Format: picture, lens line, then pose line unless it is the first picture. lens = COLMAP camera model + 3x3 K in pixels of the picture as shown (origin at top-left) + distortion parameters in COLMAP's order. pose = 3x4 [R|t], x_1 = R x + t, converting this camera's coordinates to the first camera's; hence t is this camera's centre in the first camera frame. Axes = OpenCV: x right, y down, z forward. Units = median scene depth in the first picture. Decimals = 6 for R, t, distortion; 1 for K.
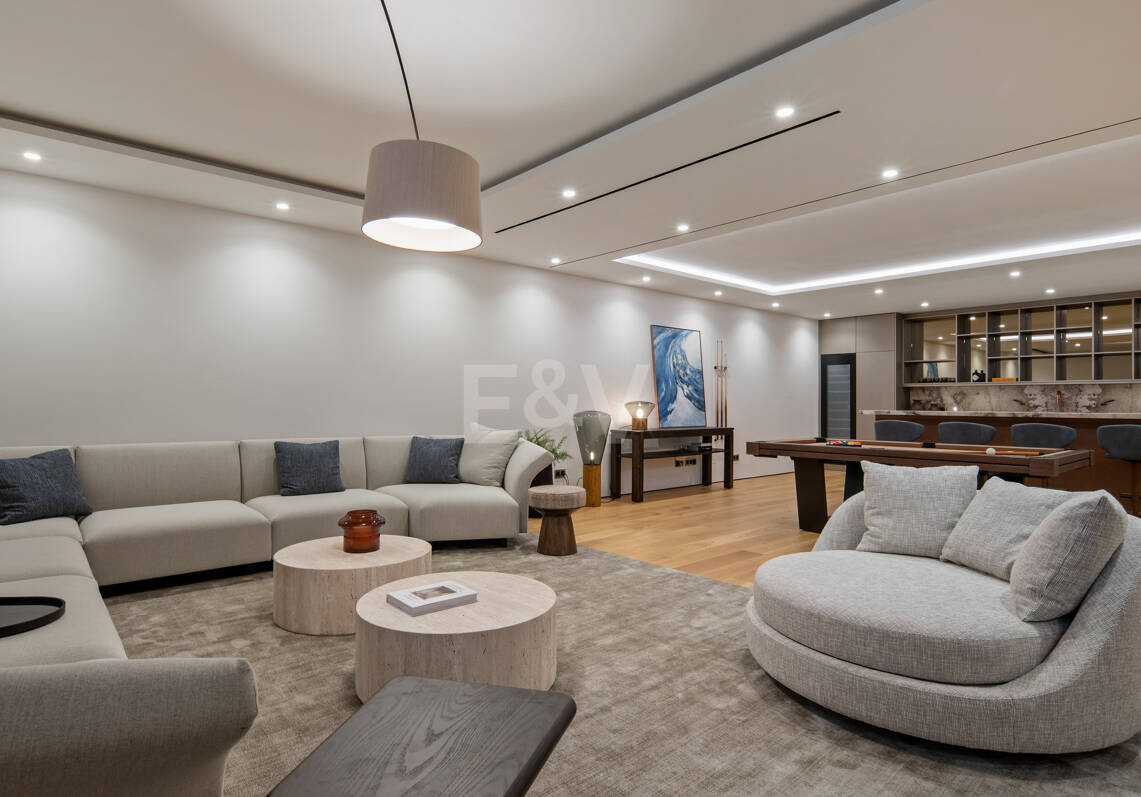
lens RADIAL K [[619.7, 0, 567.7], [0, 619.7, 402.2], [0, 0, 1]] dist [0.002589, 0.001017]
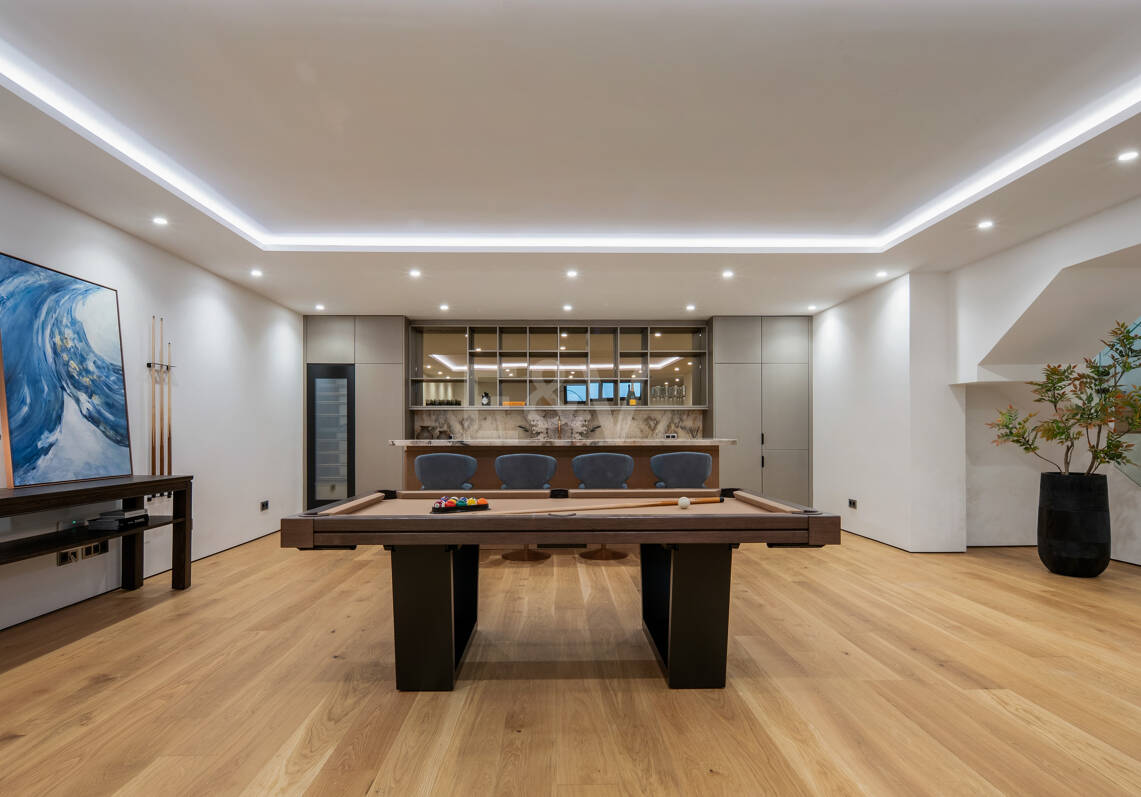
lens RADIAL K [[635.0, 0, 558.1], [0, 635.0, 424.5], [0, 0, 1]] dist [-0.002252, -0.000501]
pose [[0.654544, 0.003294, 0.756017, 0.056722], [0.004621, 0.999954, -0.008358, 0.002070], [-0.756010, 0.008965, 0.654499, 0.386215]]
